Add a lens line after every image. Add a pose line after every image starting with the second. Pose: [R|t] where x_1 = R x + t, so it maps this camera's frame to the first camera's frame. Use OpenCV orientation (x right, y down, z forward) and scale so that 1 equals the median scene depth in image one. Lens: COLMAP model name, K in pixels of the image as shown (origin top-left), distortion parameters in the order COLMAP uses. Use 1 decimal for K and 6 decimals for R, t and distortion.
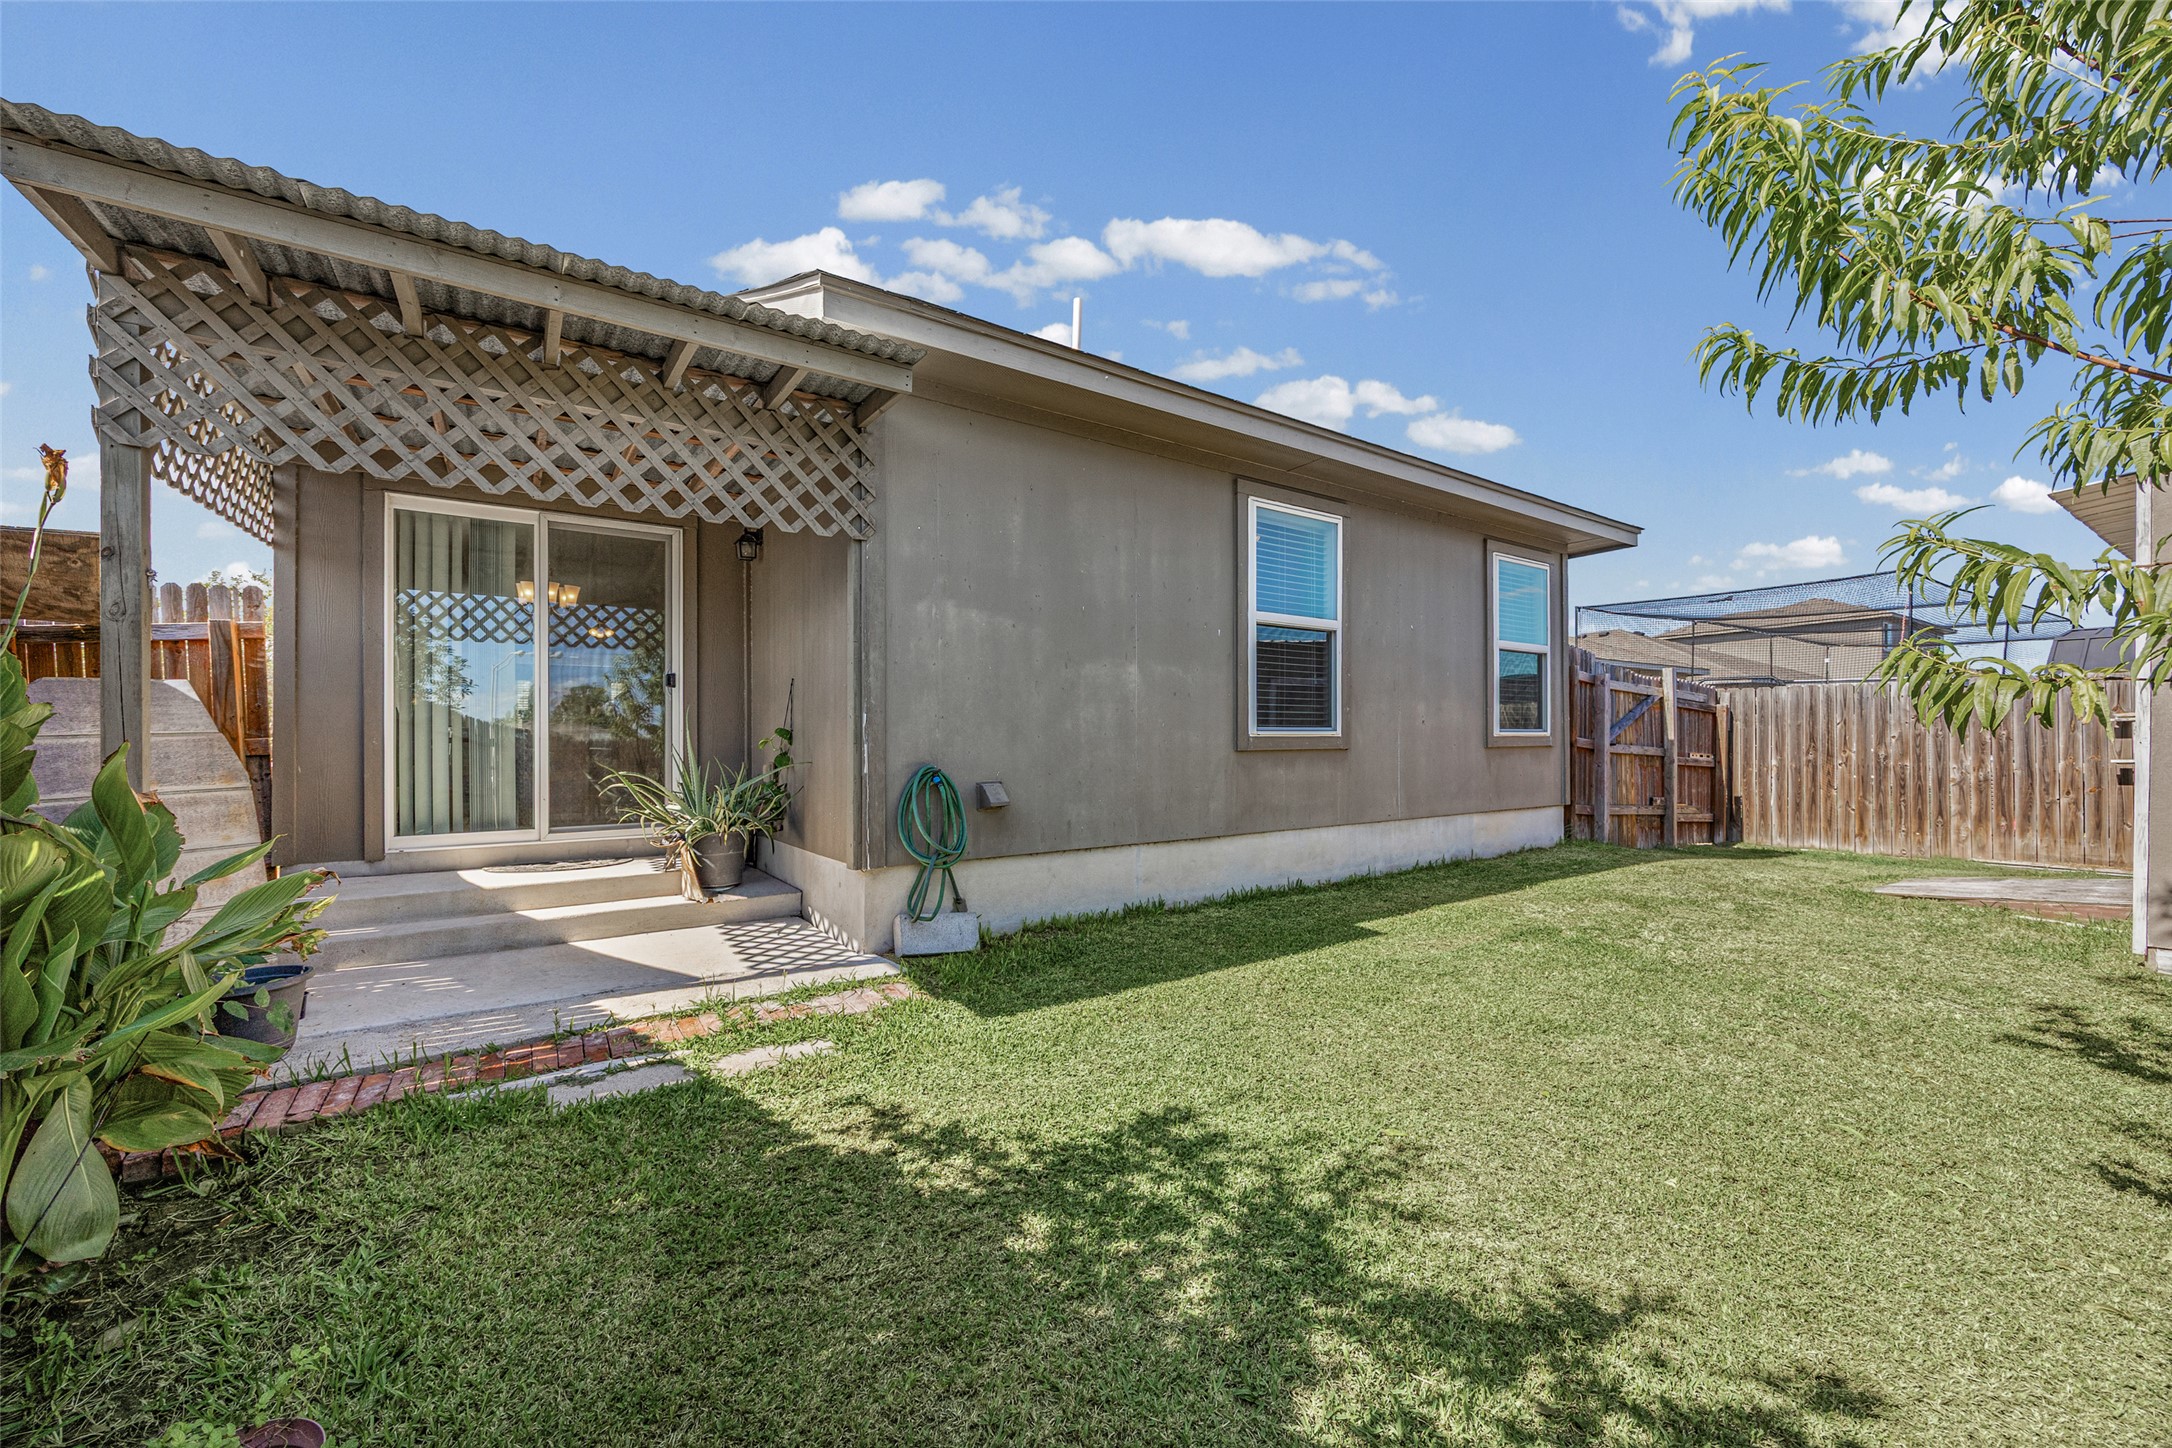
lens RADIAL K [[838.6, 0, 1084.9], [0, 838.6, 744.0], [0, 0, 1]] dist [-0.000647, -0.000129]
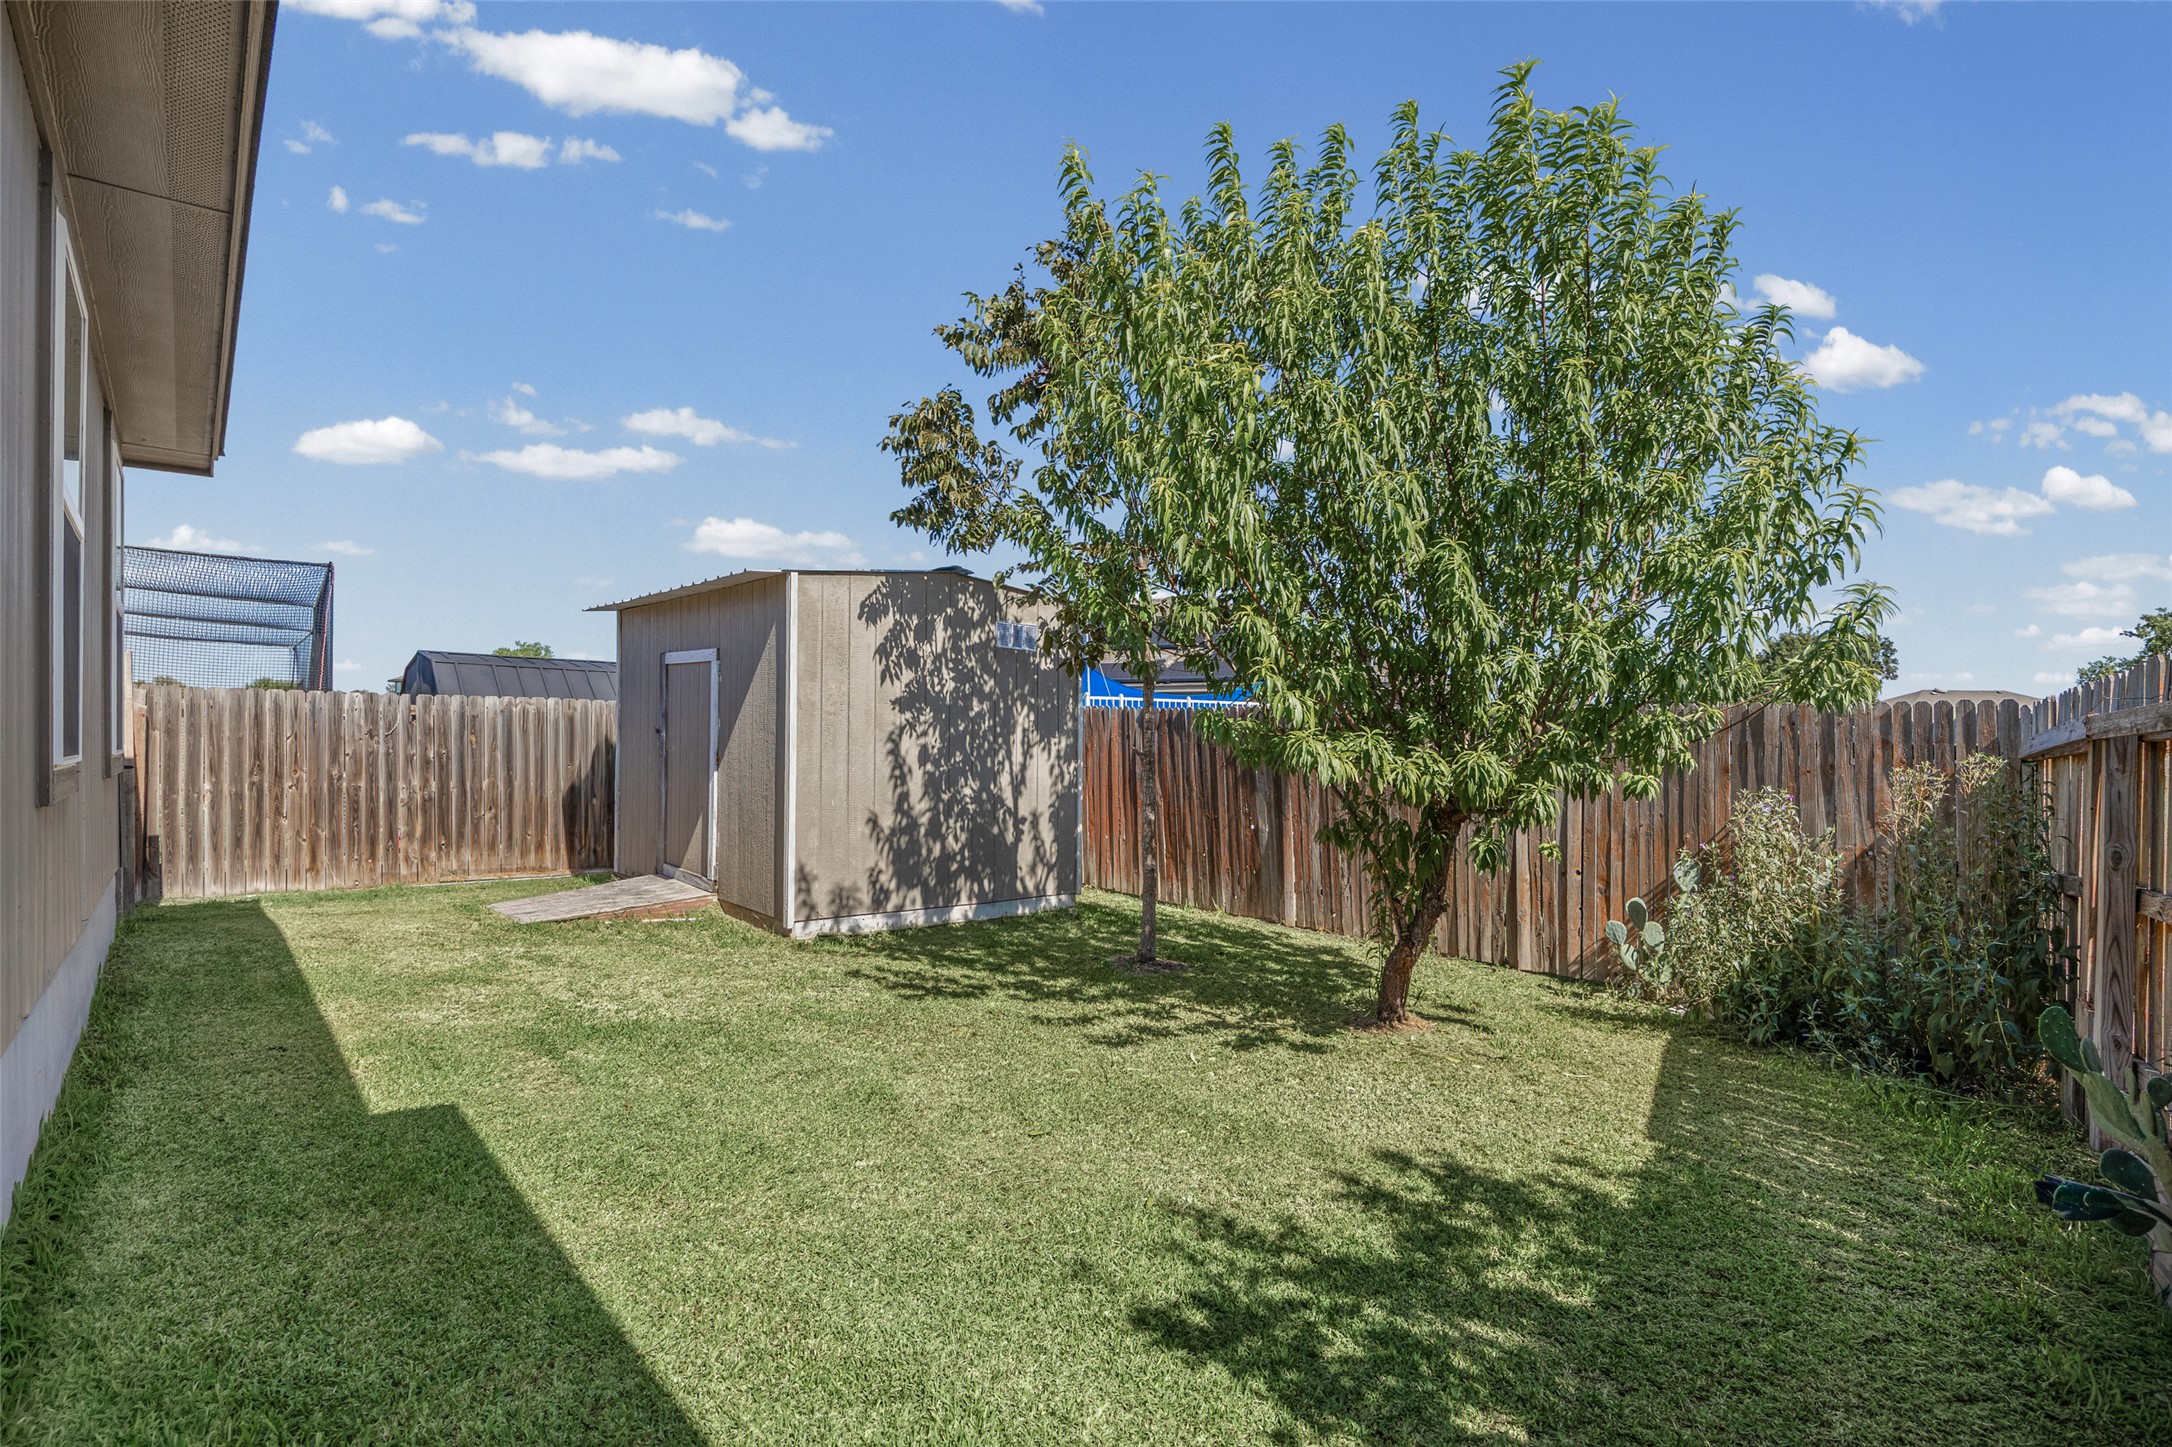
lens RADIAL K [[1069.6, 0, 1083.8], [0, 1069.6, 741.3], [0, 0, 1]] dist [0.000206, 0.000101]
pose [[-0.108210, 0.012821, 0.994045, -0.252609], [-0.012751, 0.999817, -0.014284, -0.016722], [-0.994046, -0.014221, -0.108027, 0.356403]]
